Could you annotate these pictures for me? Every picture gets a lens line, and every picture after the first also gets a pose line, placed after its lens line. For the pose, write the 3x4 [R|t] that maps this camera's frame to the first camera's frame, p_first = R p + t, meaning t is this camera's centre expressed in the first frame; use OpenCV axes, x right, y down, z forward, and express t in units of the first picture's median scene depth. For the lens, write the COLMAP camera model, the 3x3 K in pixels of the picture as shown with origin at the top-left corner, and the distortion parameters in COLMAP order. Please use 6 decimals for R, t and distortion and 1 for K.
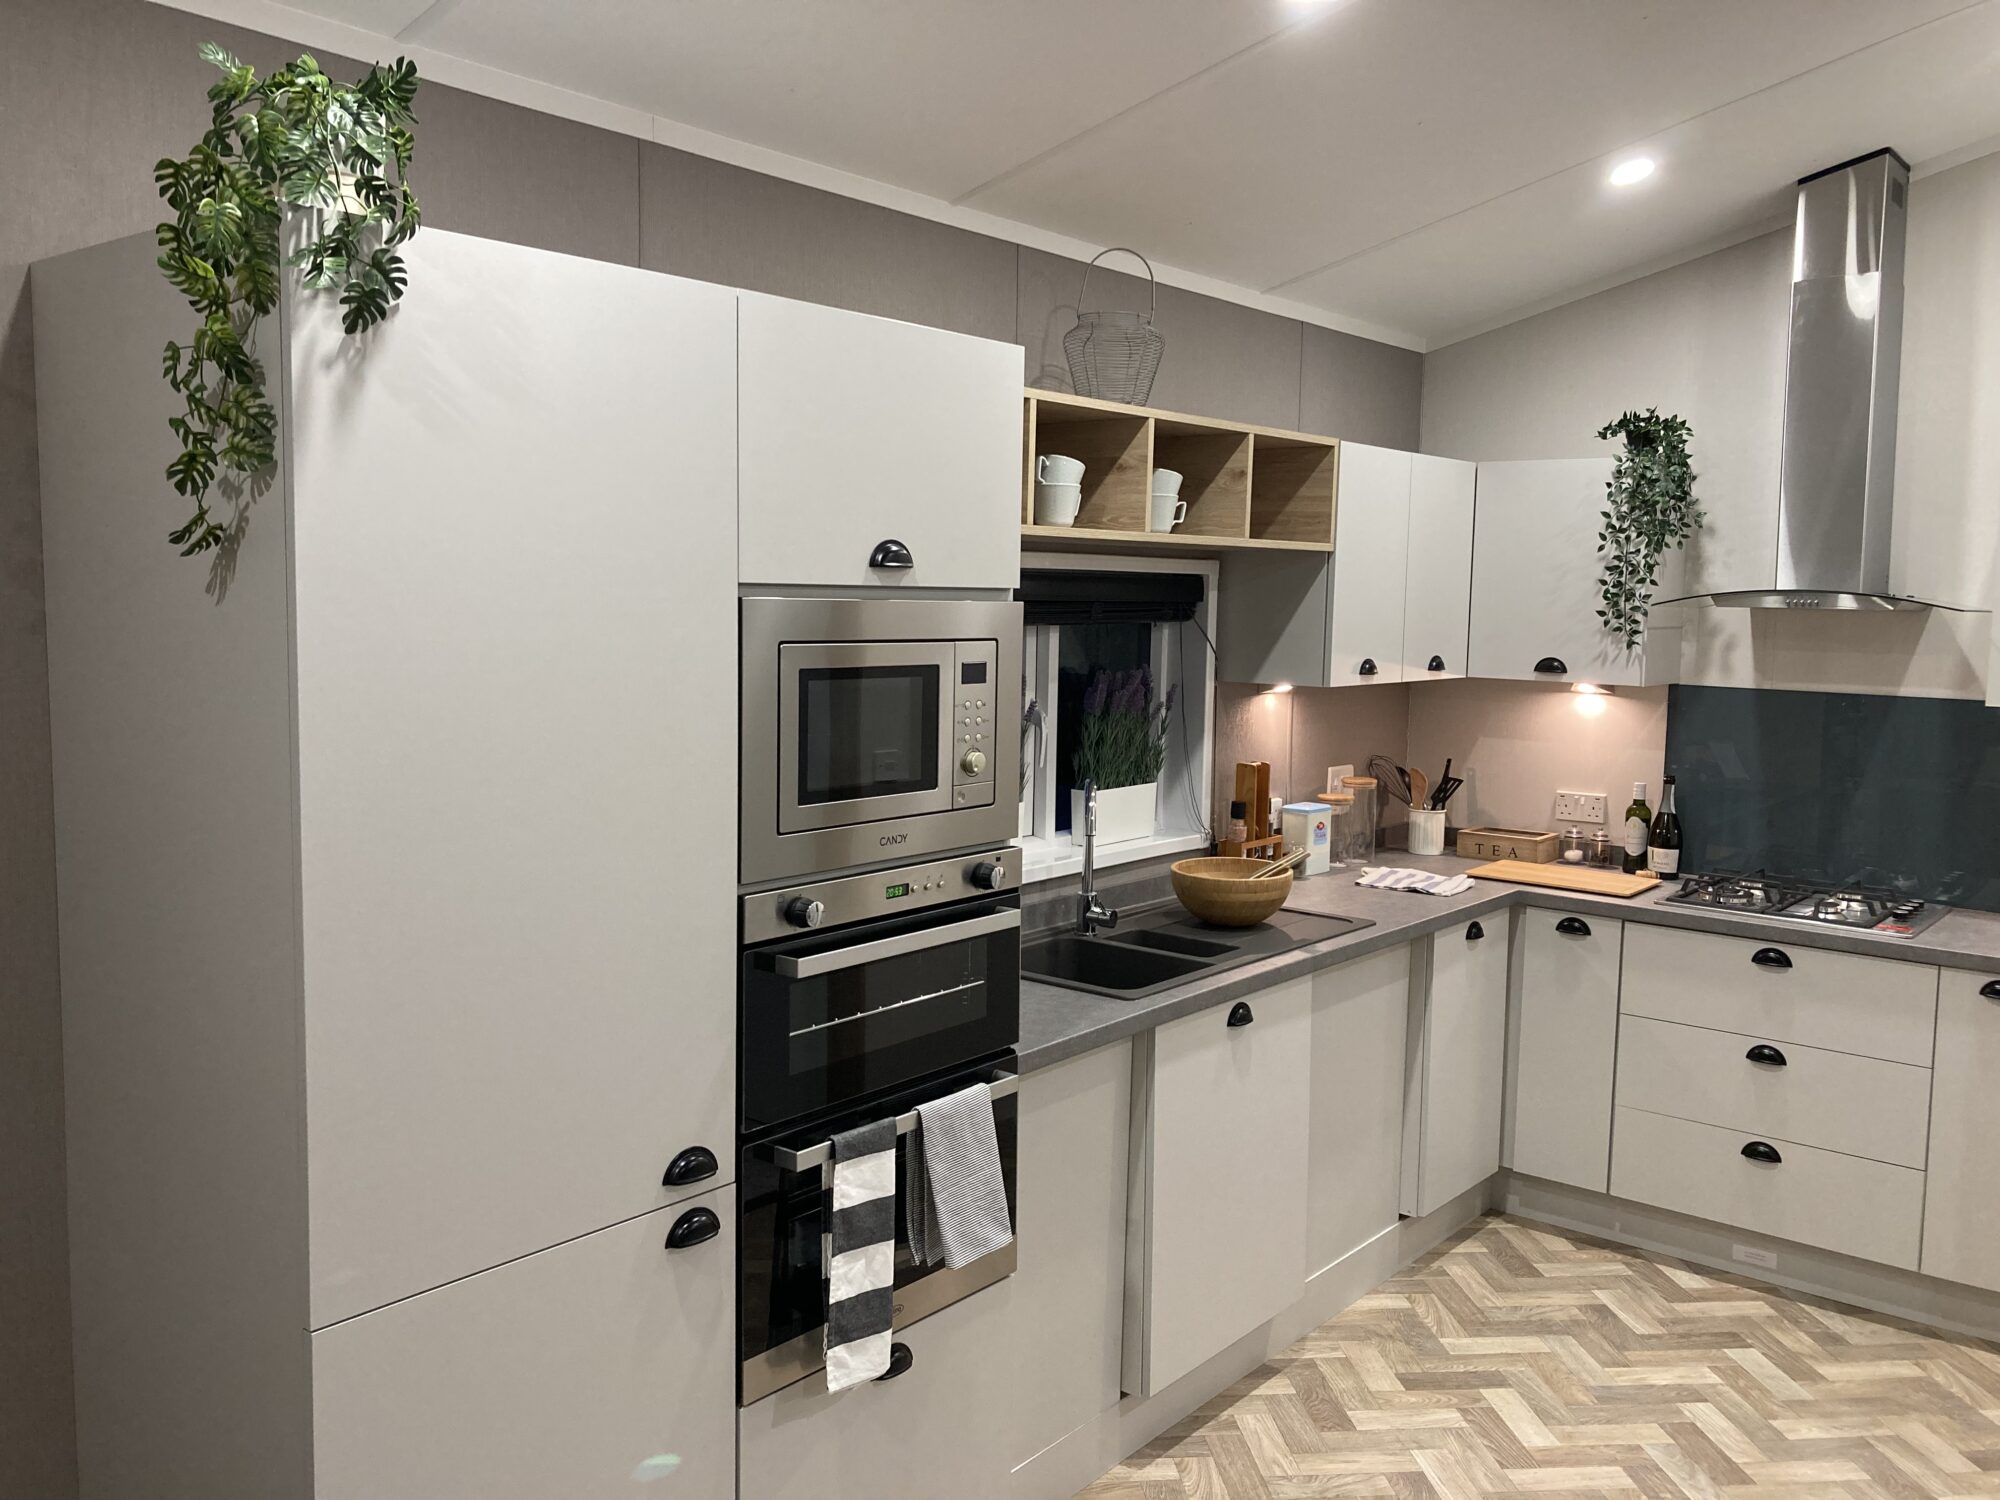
lens RADIAL K [[1619.6, 0, 1002.4], [0, 1619.6, 744.0], [0, 0, 1]] dist [0.006259, -0.000604]
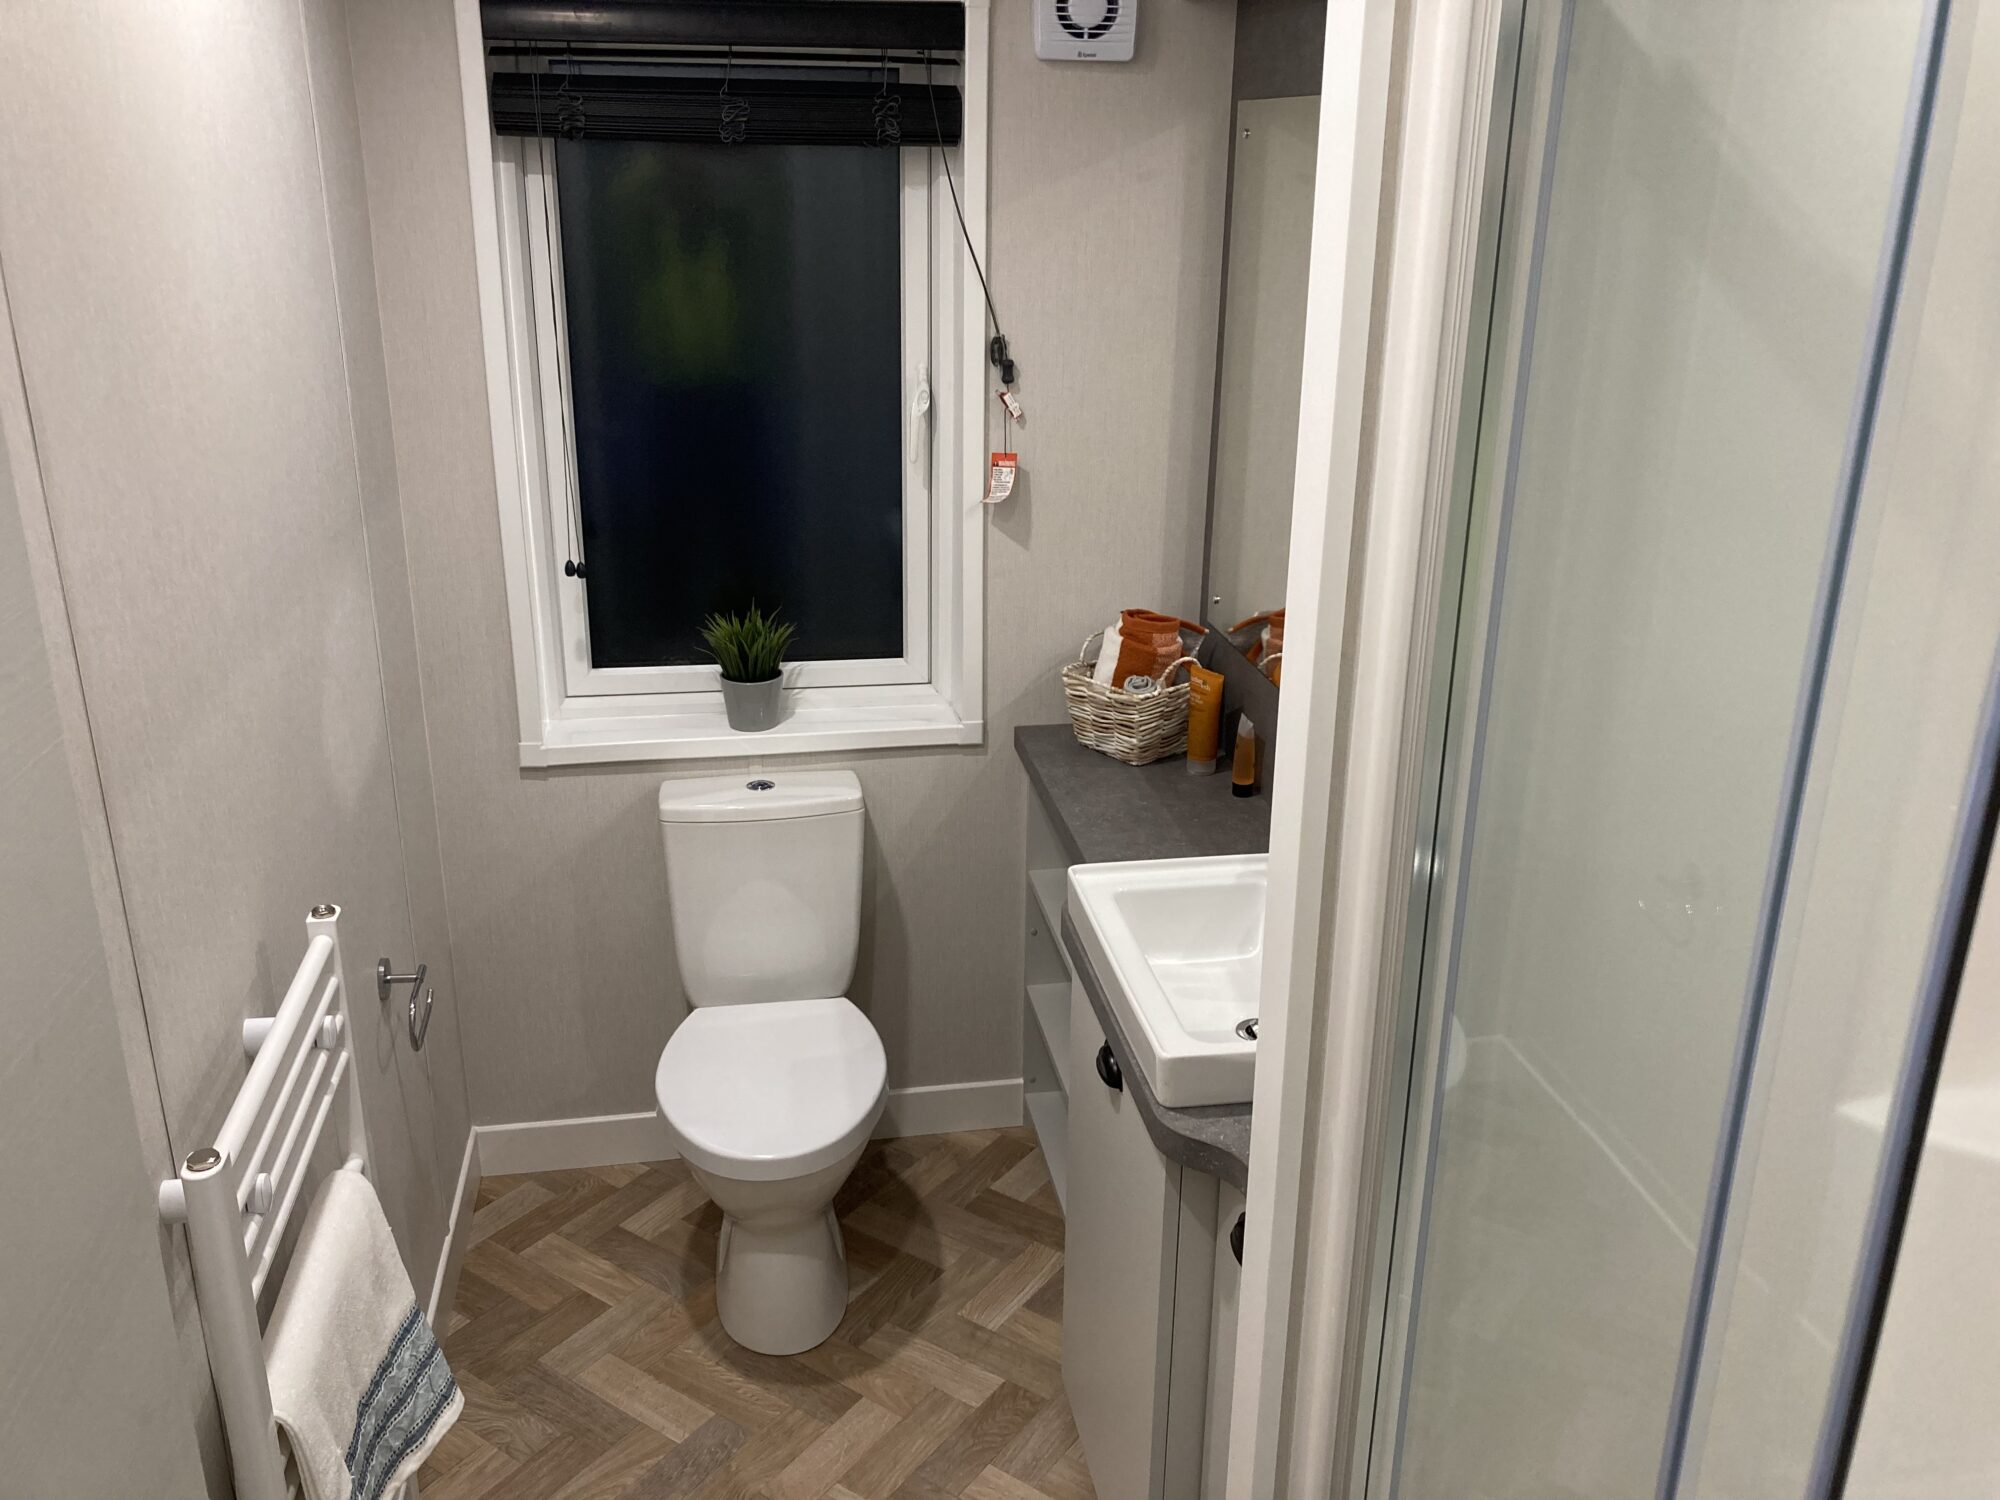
lens RADIAL K [[1619.6, 0, 1000.3], [0, 1619.6, 745.6], [0, 0, 1]] dist [0.006259, -0.000604]
pose [[-0.754159, -0.243135, 0.610024, -0.259826], [0.045150, 0.907539, 0.417533, -0.254462], [-0.655138, 0.342429, -0.673452, 2.108168]]
